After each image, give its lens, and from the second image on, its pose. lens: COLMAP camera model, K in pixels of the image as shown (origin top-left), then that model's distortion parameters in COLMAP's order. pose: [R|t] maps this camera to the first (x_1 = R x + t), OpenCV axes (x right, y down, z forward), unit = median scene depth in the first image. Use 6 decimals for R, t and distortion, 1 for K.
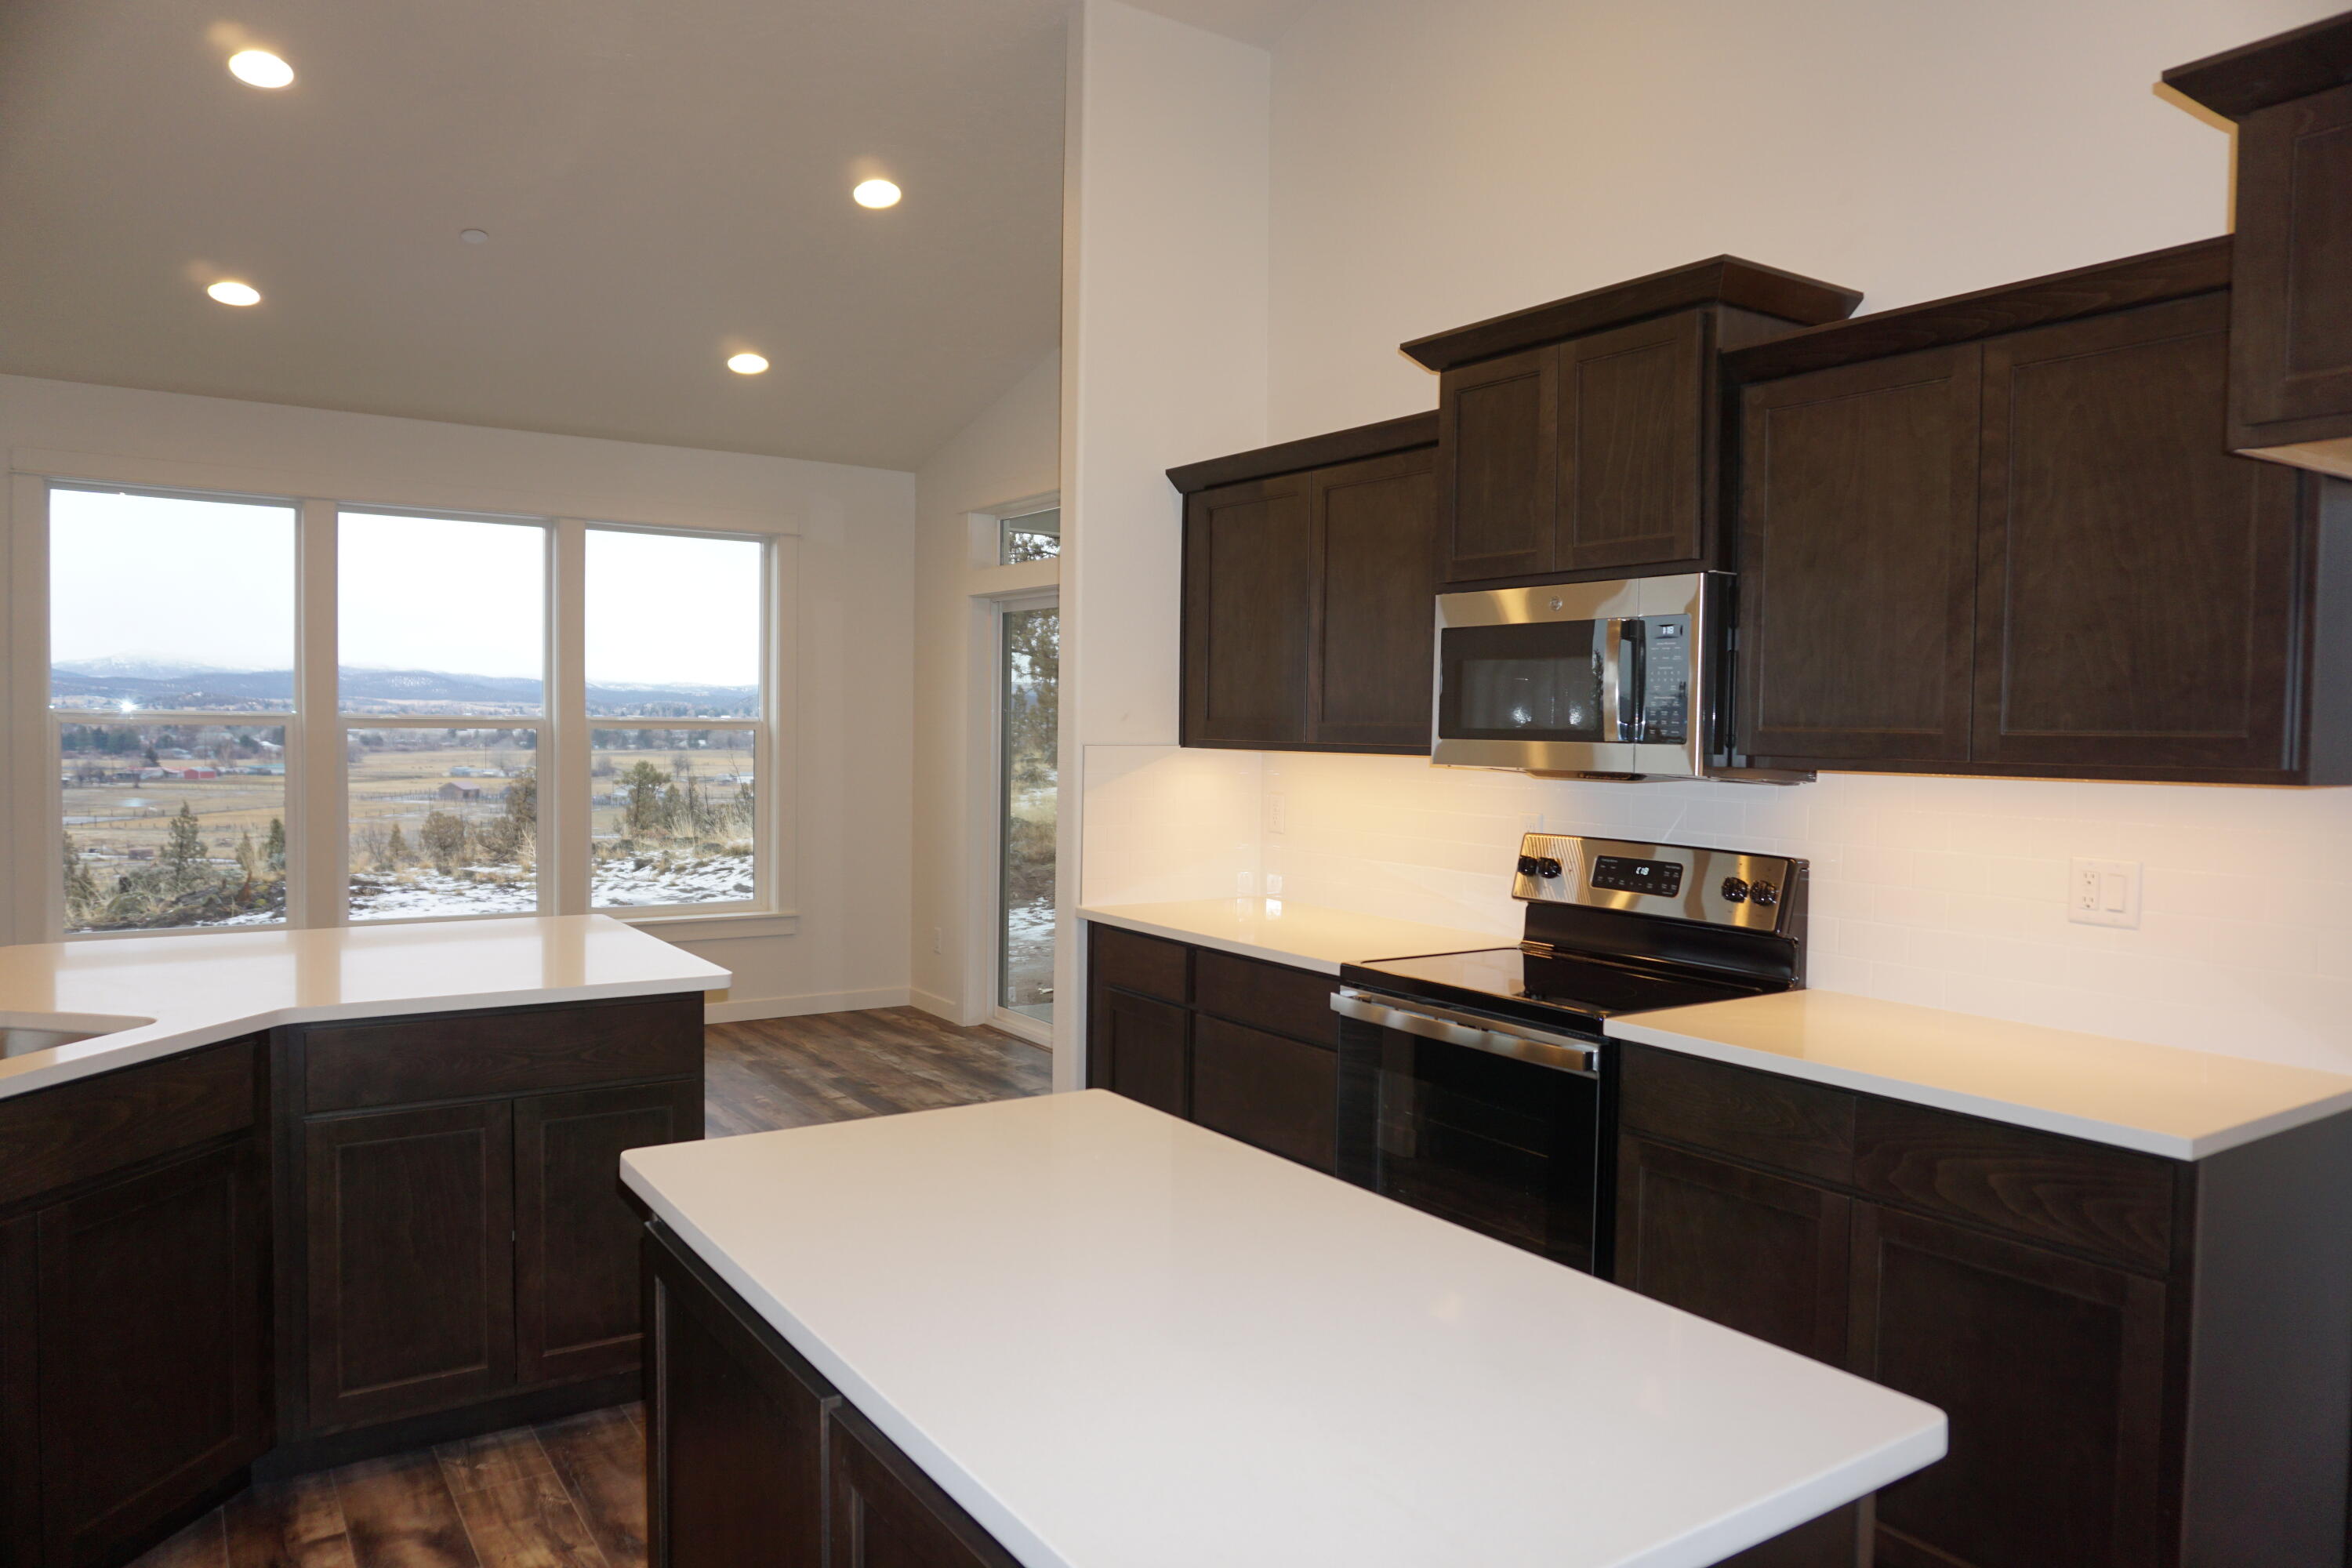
lens RADIAL K [[1568.0, 0, 1167.0], [0, 1568.0, 780.3], [0, 0, 1]] dist [-0.028752, 0.011012]
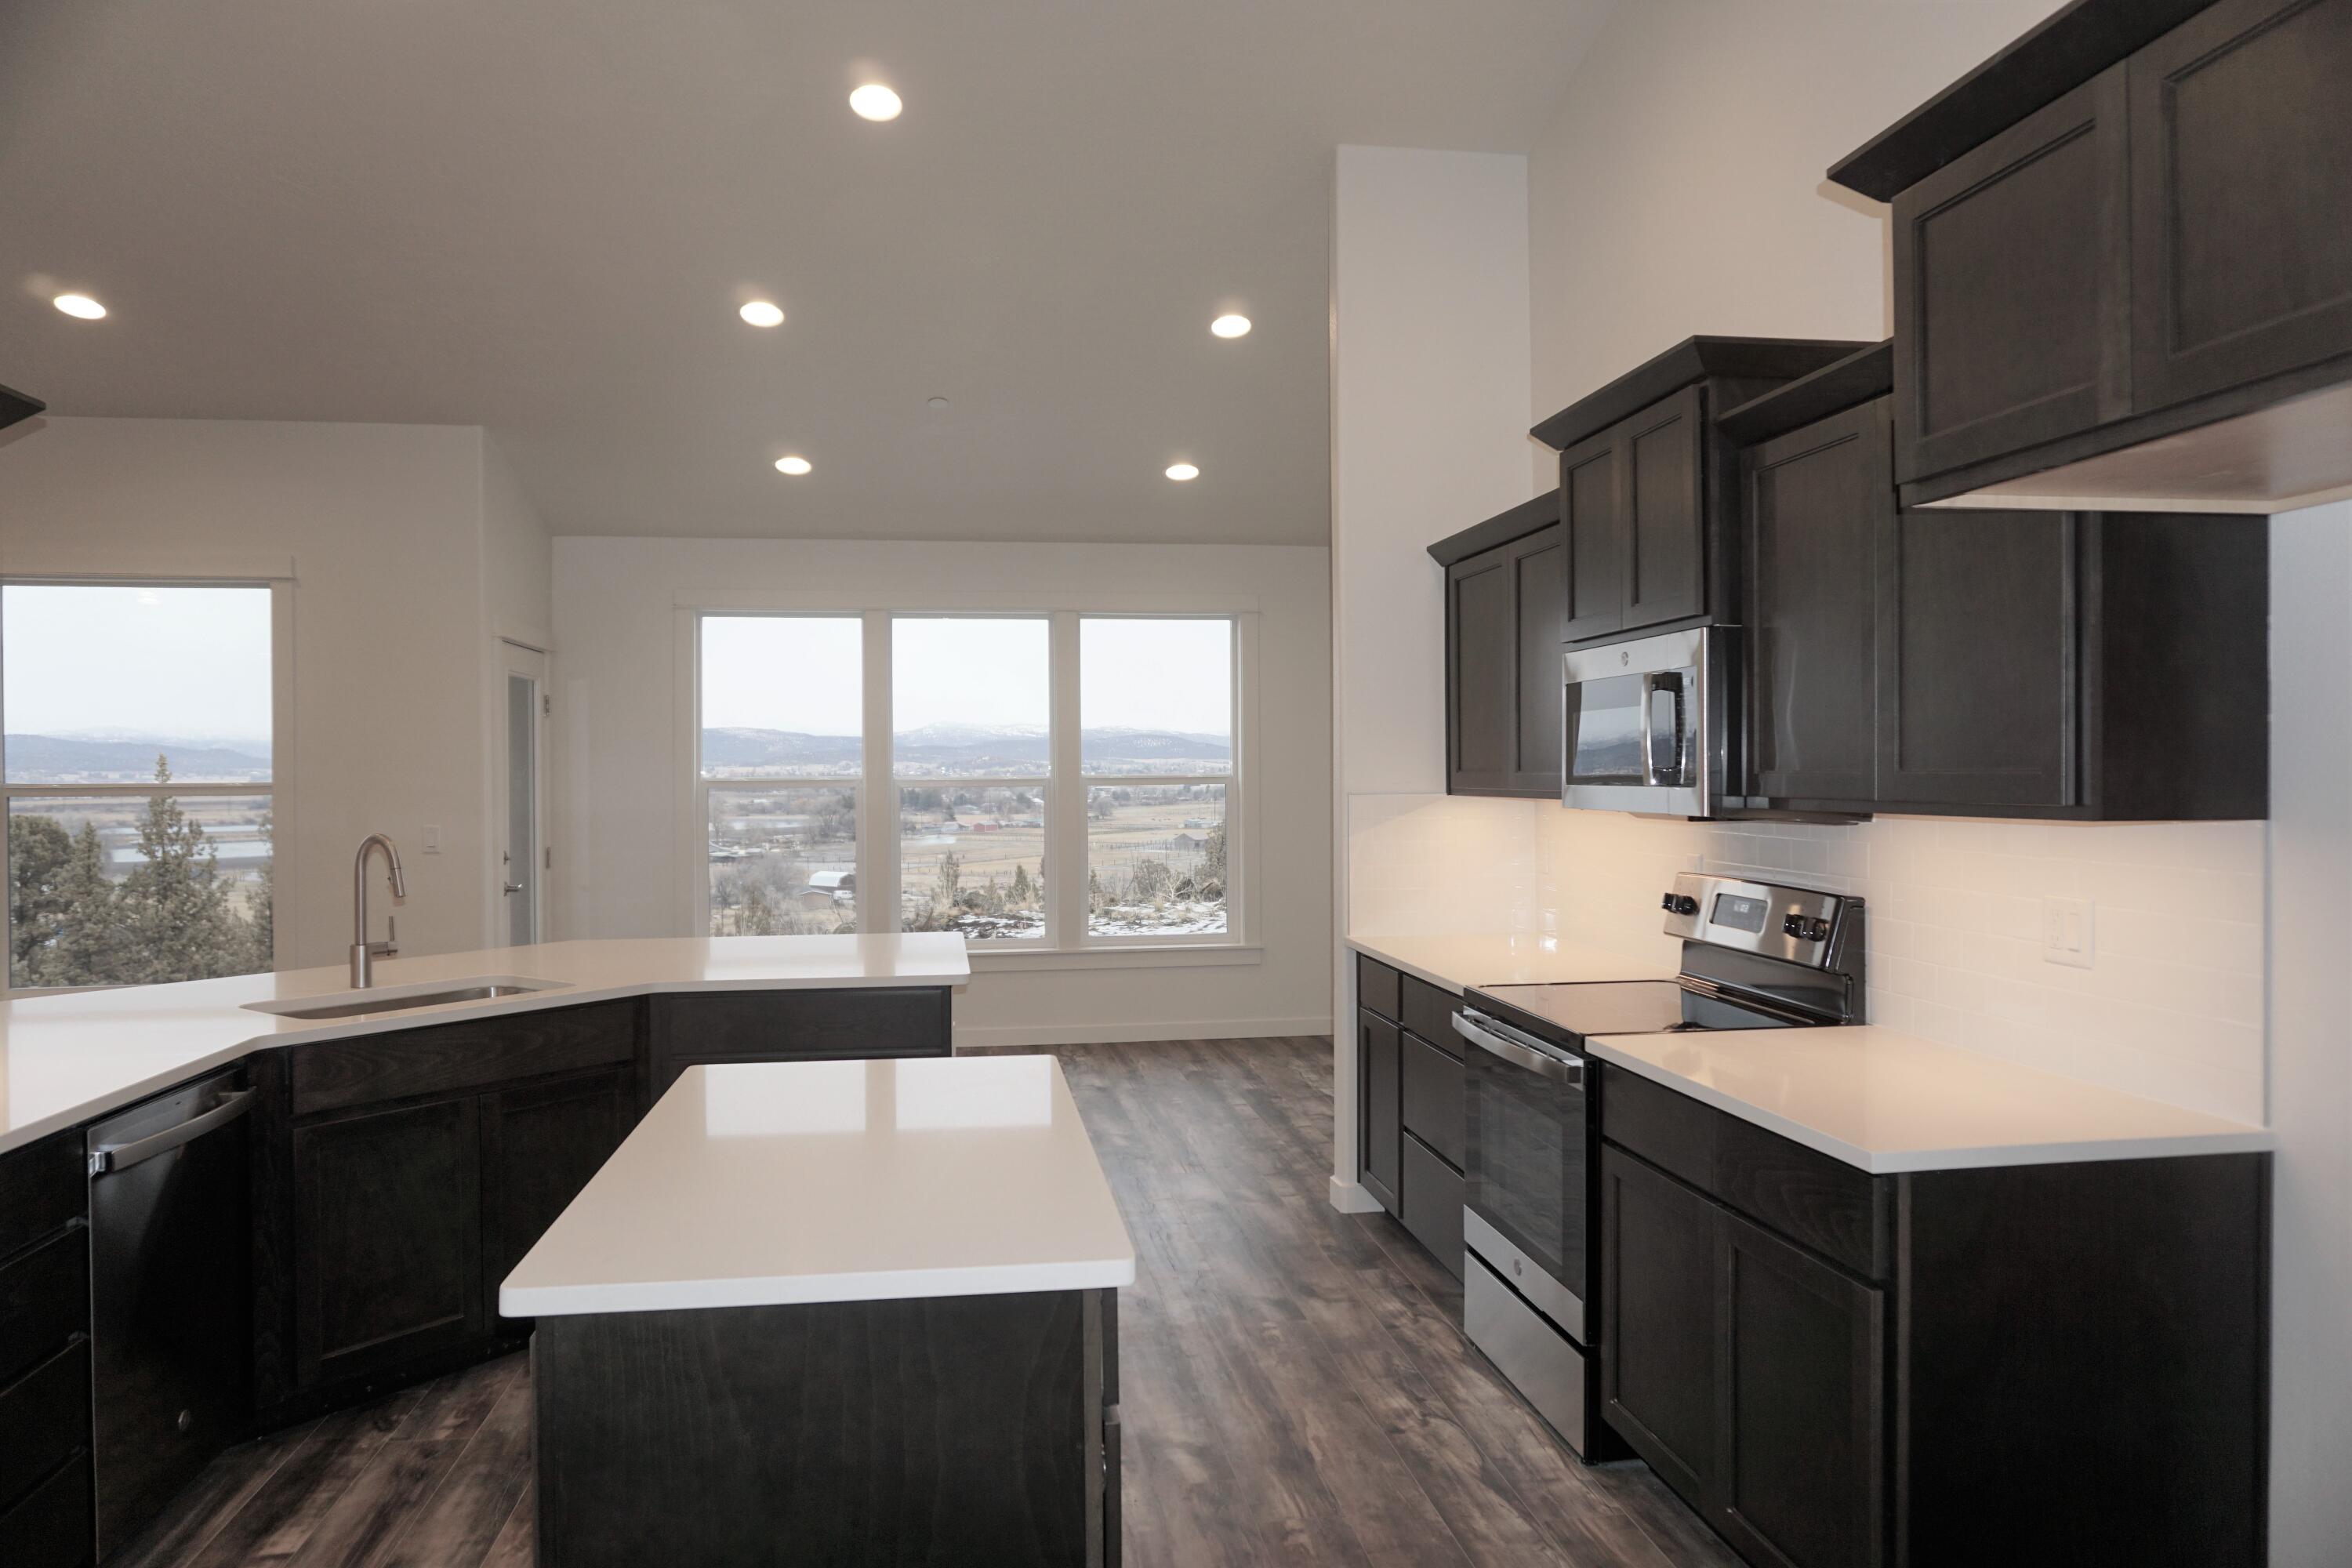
lens RADIAL K [[1568.0, 0, 1165.8], [0, 1568.0, 775.8], [0, 0, 1]] dist [-0.028752, 0.011012]
pose [[0.903390, -0.018561, -0.428419, 0.369506], [0.003589, 0.999355, -0.035730, 0.004976], [0.428806, 0.030740, 0.902874, -0.099062]]
